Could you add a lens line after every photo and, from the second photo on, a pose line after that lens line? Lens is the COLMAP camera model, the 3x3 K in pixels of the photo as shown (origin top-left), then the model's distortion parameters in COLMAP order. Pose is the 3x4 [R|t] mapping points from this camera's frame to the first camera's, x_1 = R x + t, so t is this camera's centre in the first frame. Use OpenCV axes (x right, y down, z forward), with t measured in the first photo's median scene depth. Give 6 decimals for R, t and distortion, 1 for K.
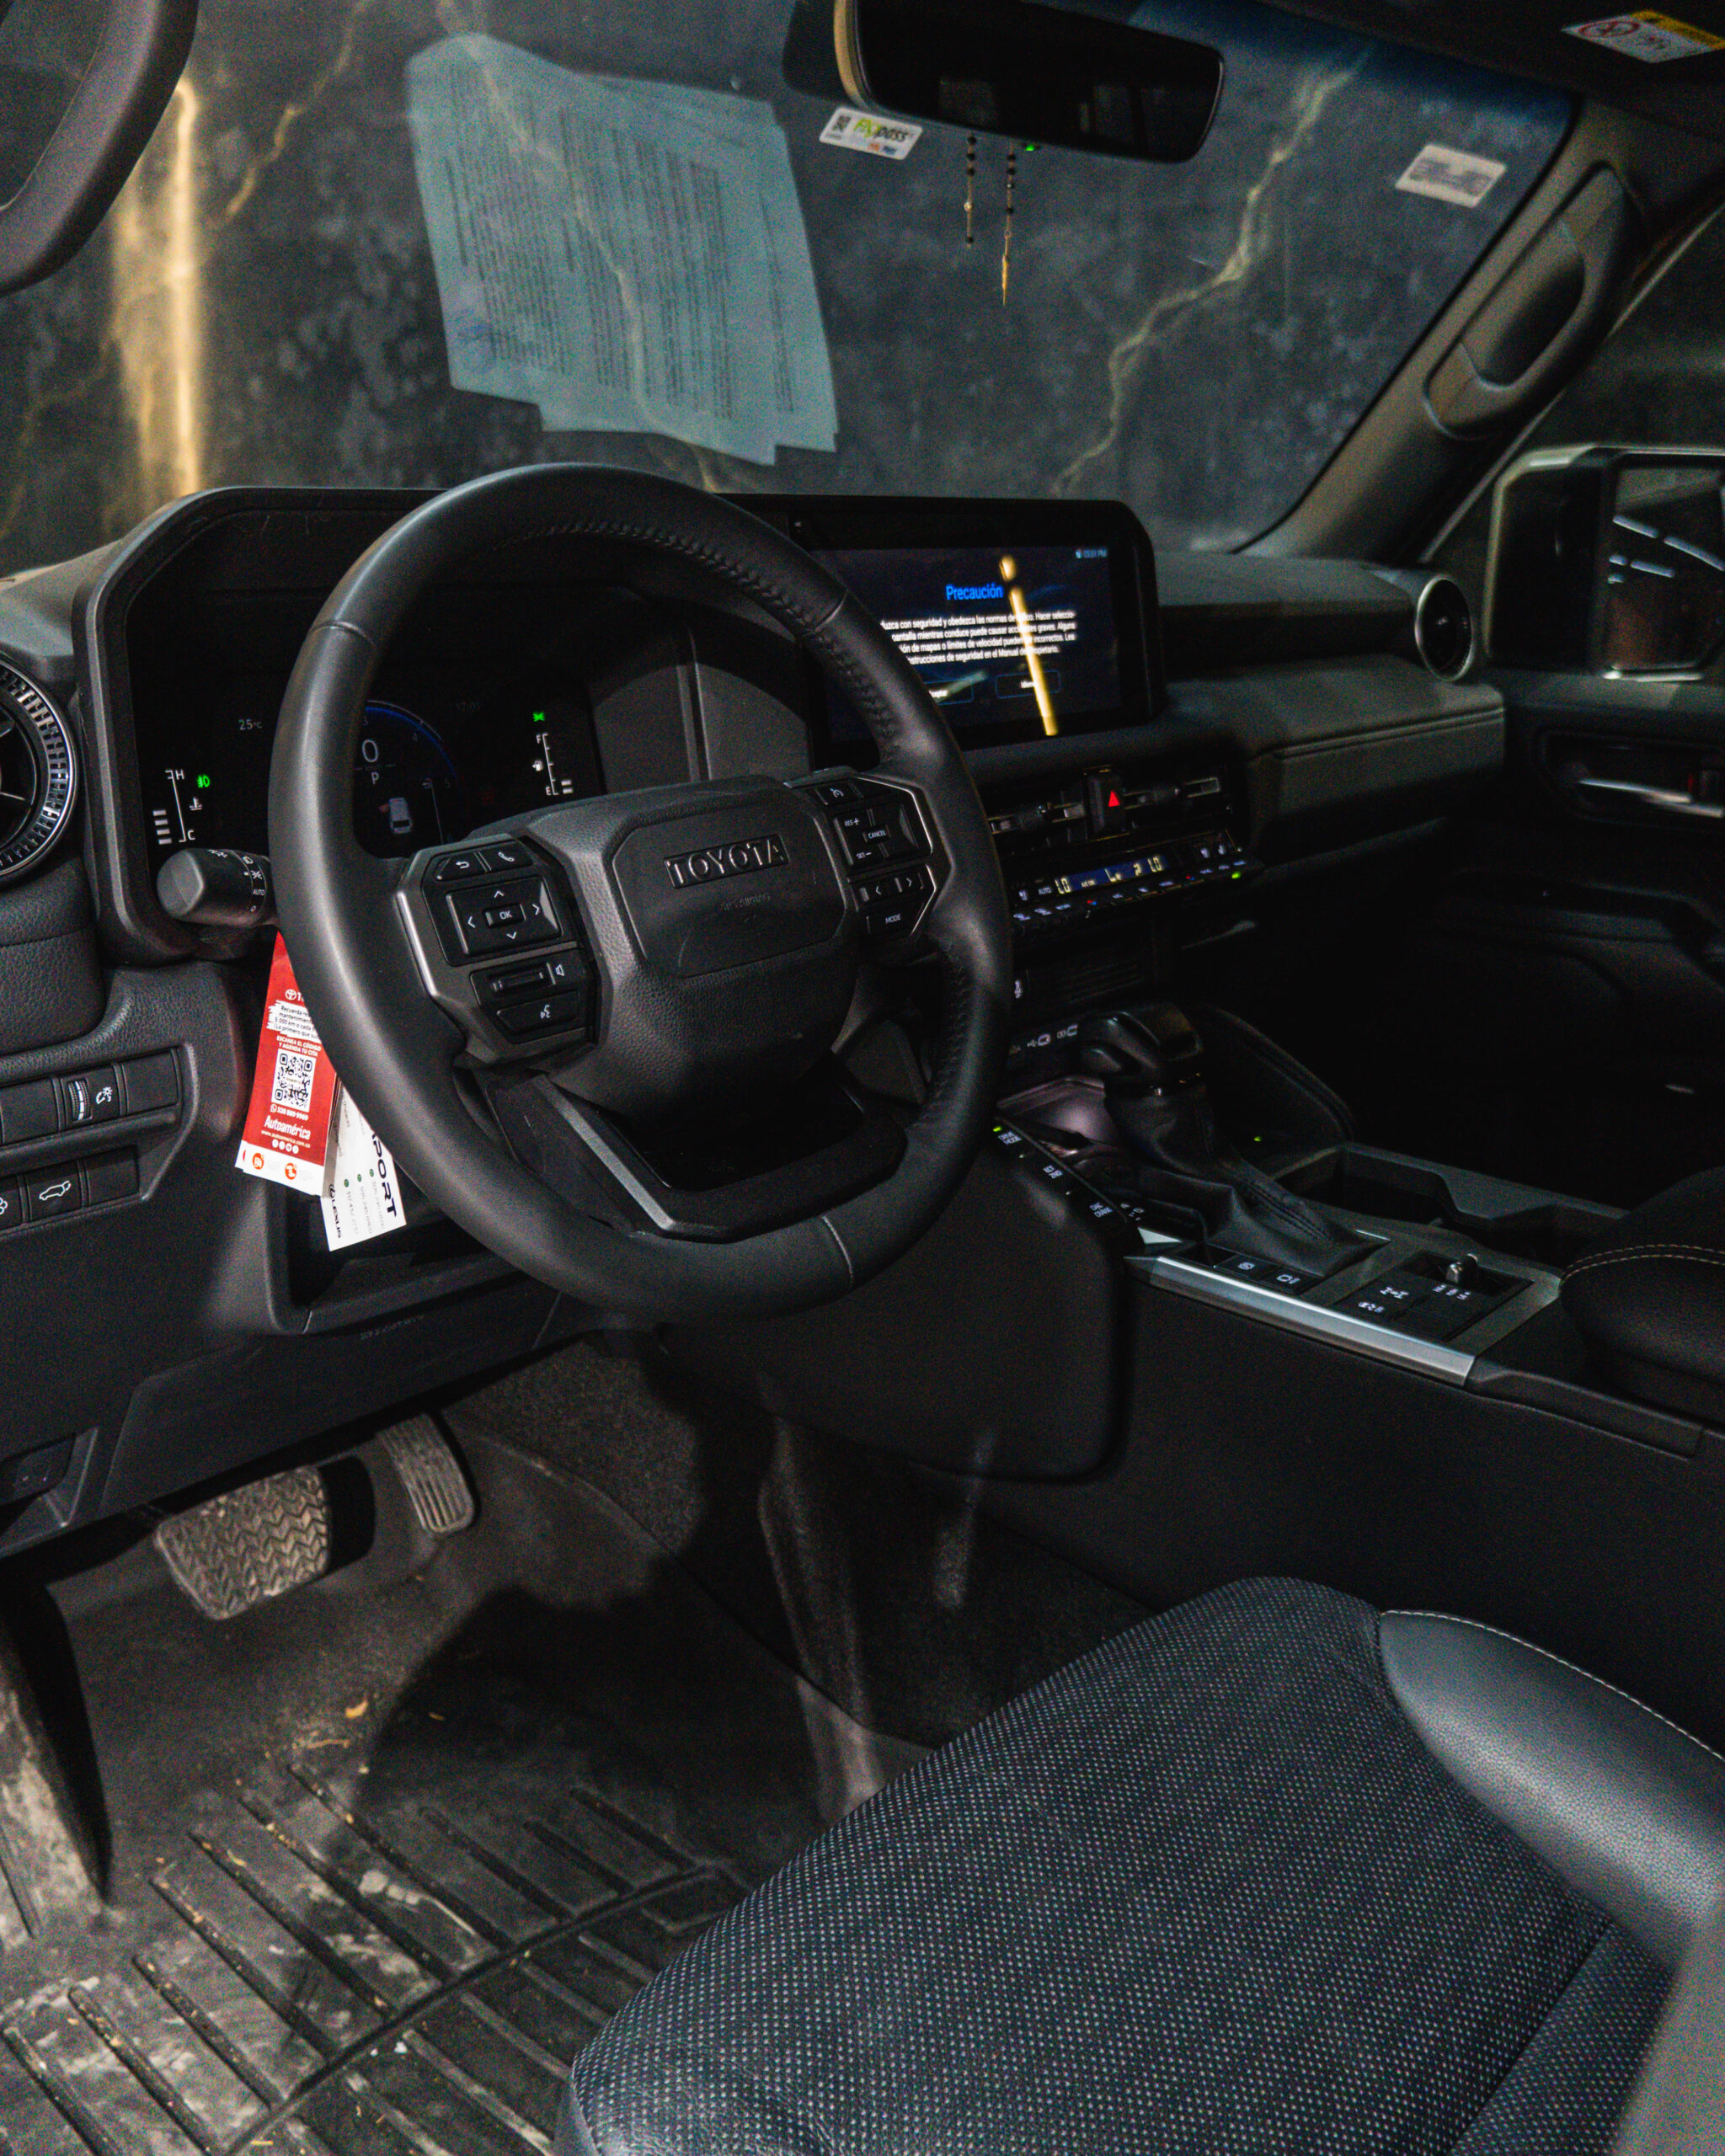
lens RADIAL K [[1910.1, 0, 907.9], [0, 1910.1, 1003.7], [0, 0, 1]] dist [-0.008519, 0.000459]
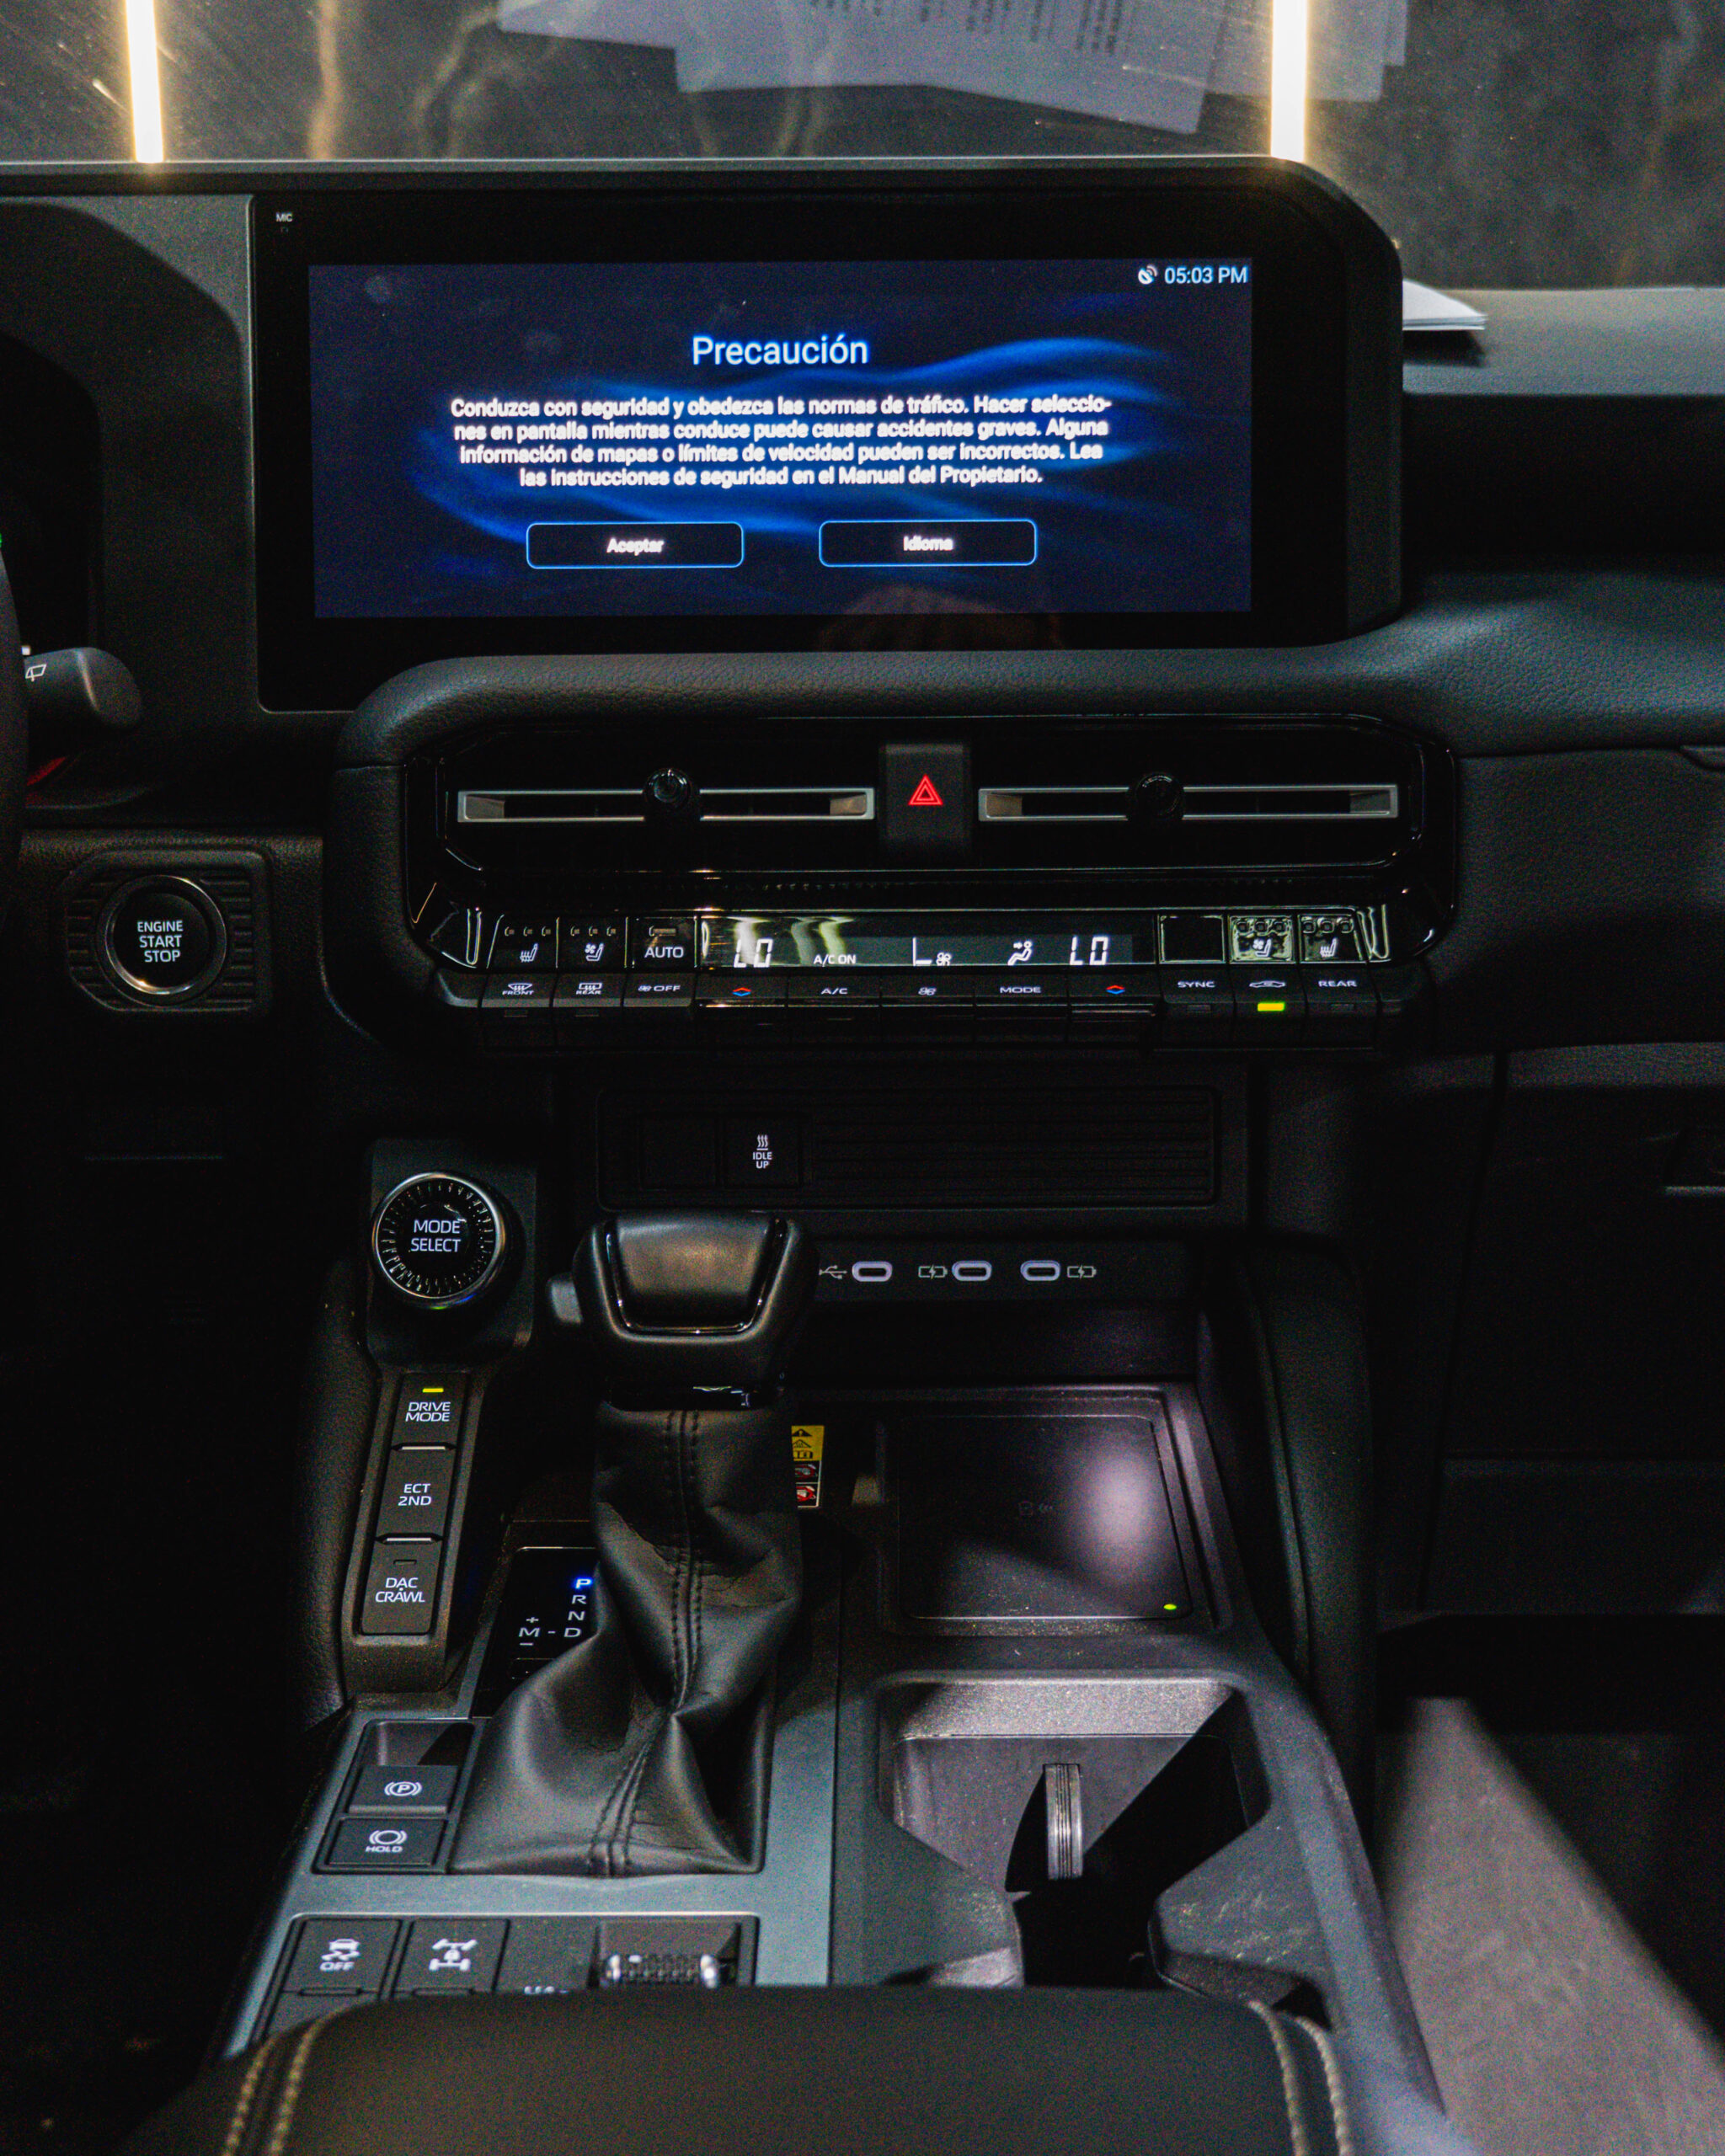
lens RADIAL K [[3041.3, 0, 860.3], [0, 3041.3, 964.0], [0, 0, 1]] dist [0.025886, 0.019710]
pose [[0.649481, 0.148069, -0.745822, 0.661914], [-0.178760, 0.983099, 0.039507, -0.092568], [0.739067, 0.107664, 0.664973, 0.500371]]
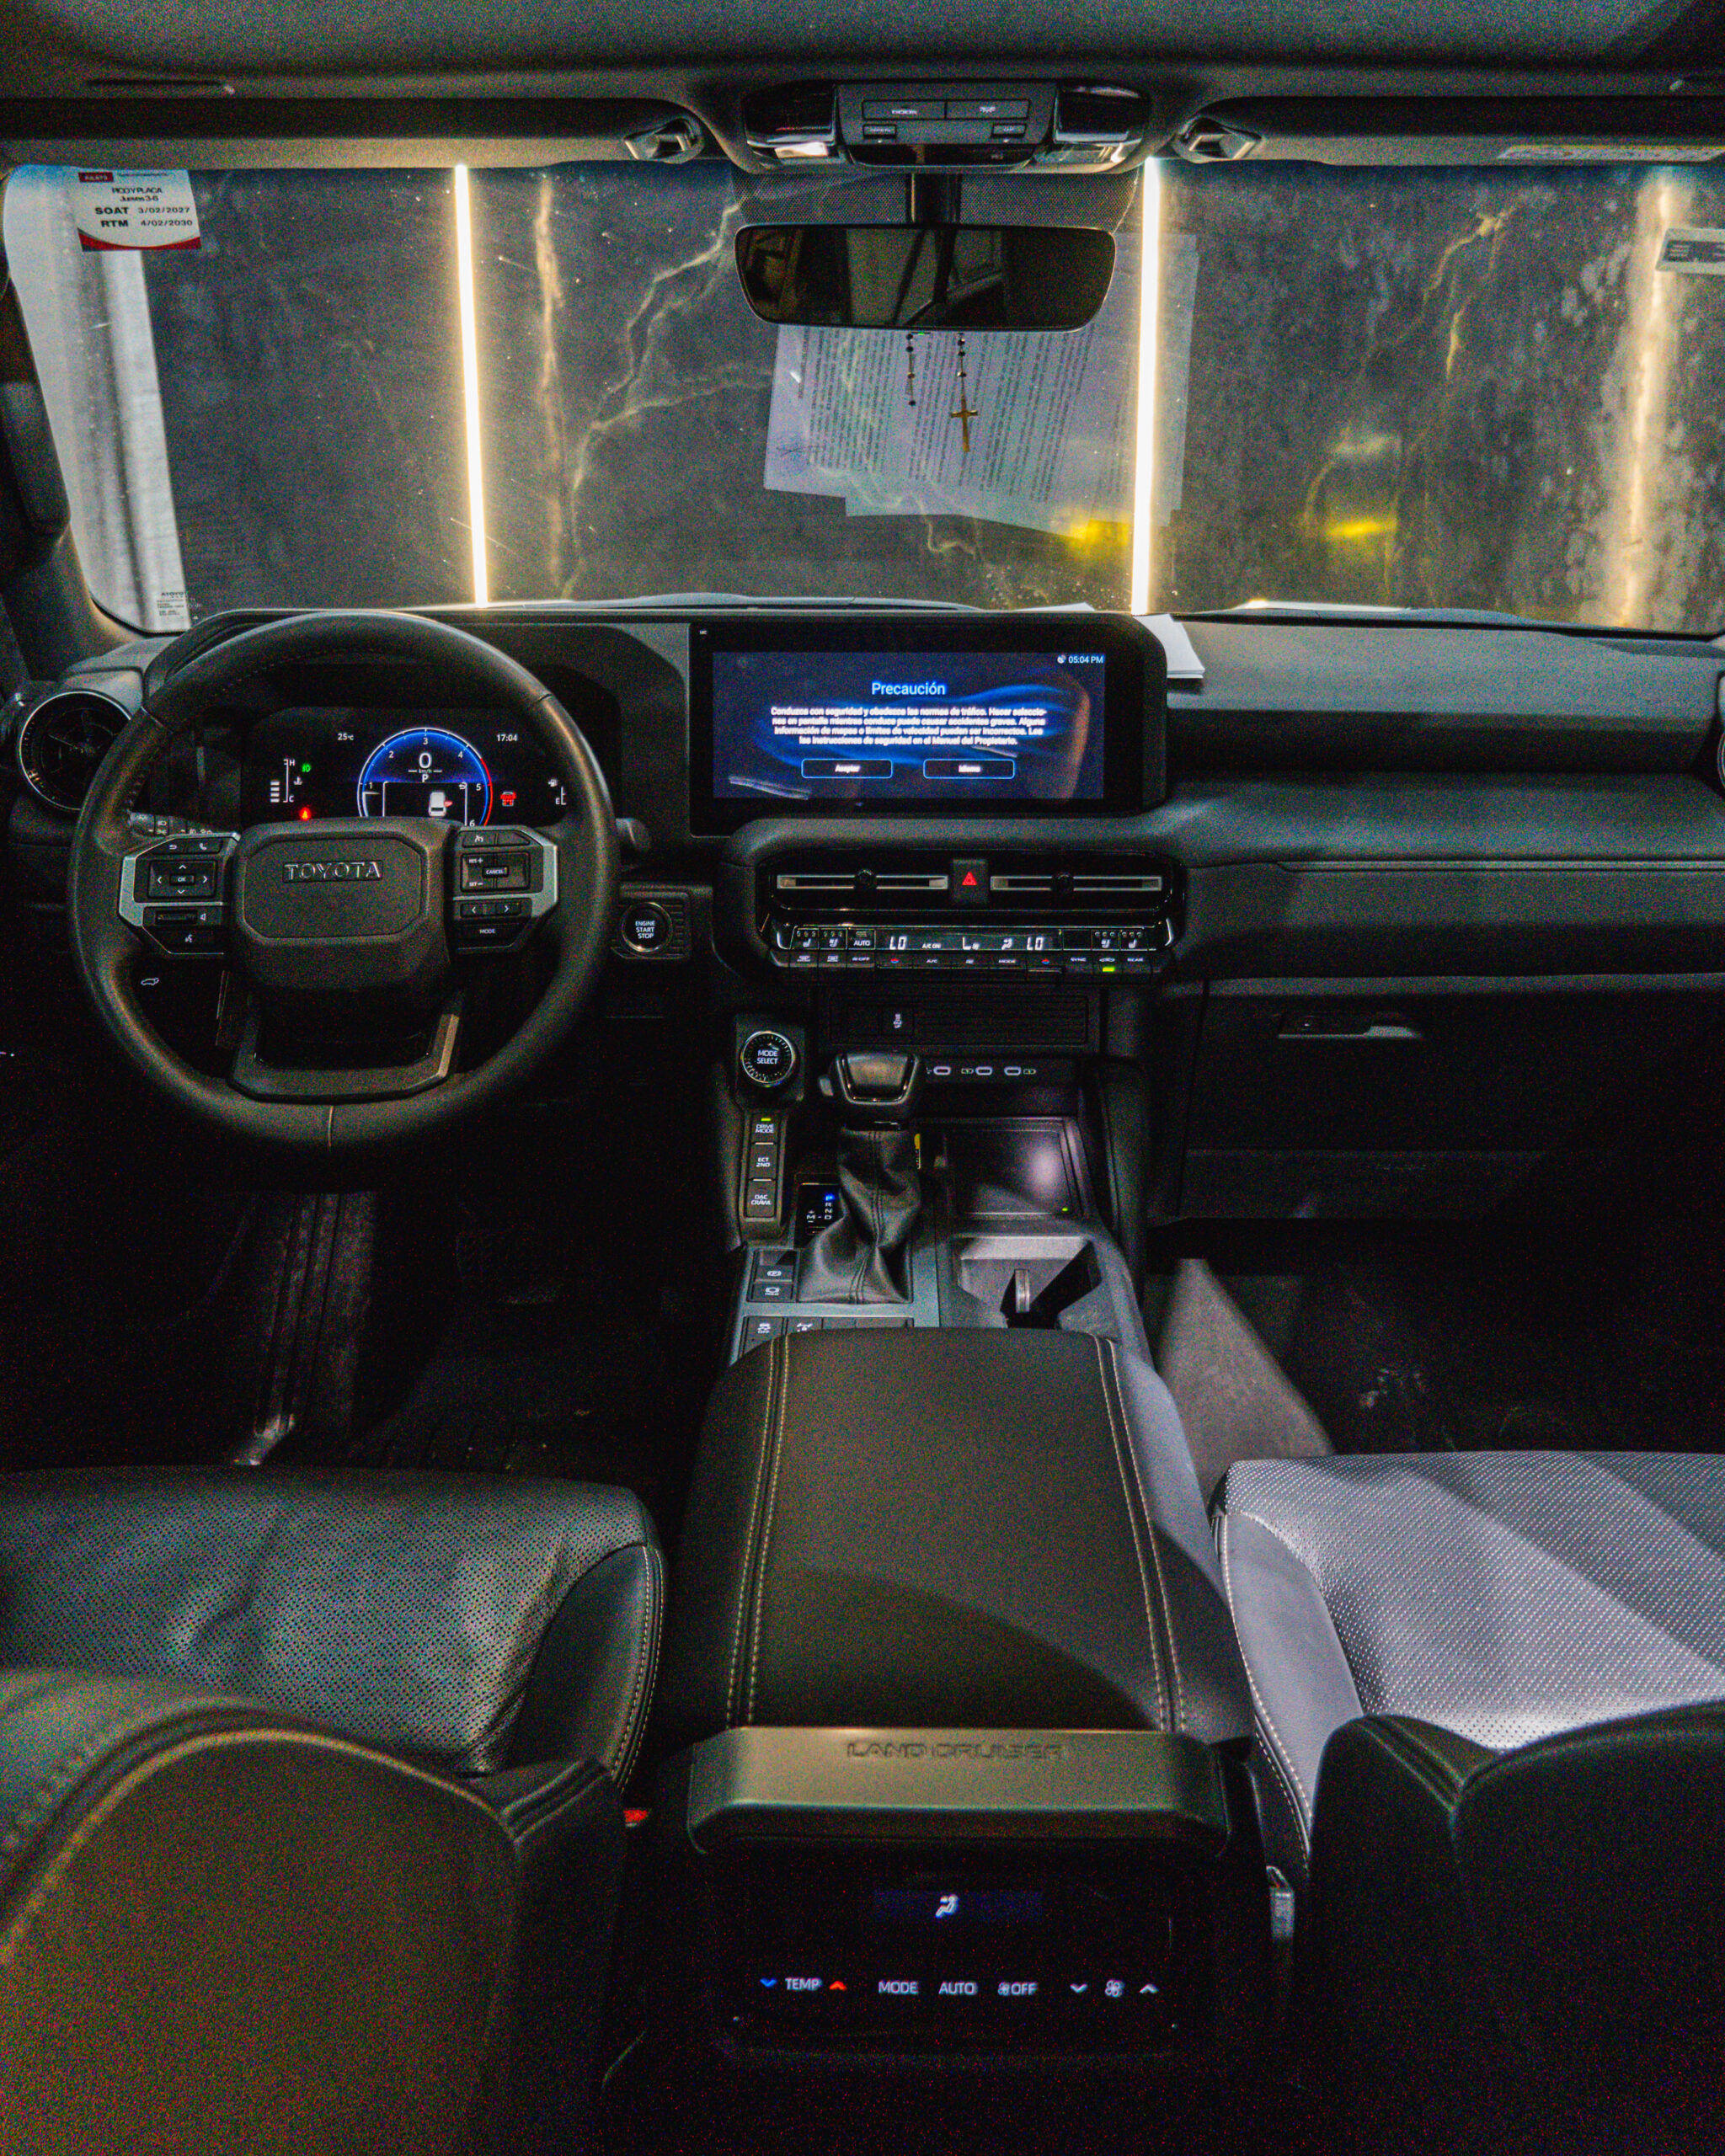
lens RADIAL K [[2029.9, 0, 867.3], [0, 2029.9, 849.4], [0, 0, 1]] dist [-0.009670, 0.003488]
pose [[0.648113, 0.171678, -0.741941, 0.975174], [-0.187339, 0.980262, 0.063176, -0.191105], [0.738142, 0.098049, 0.667482, 0.139093]]
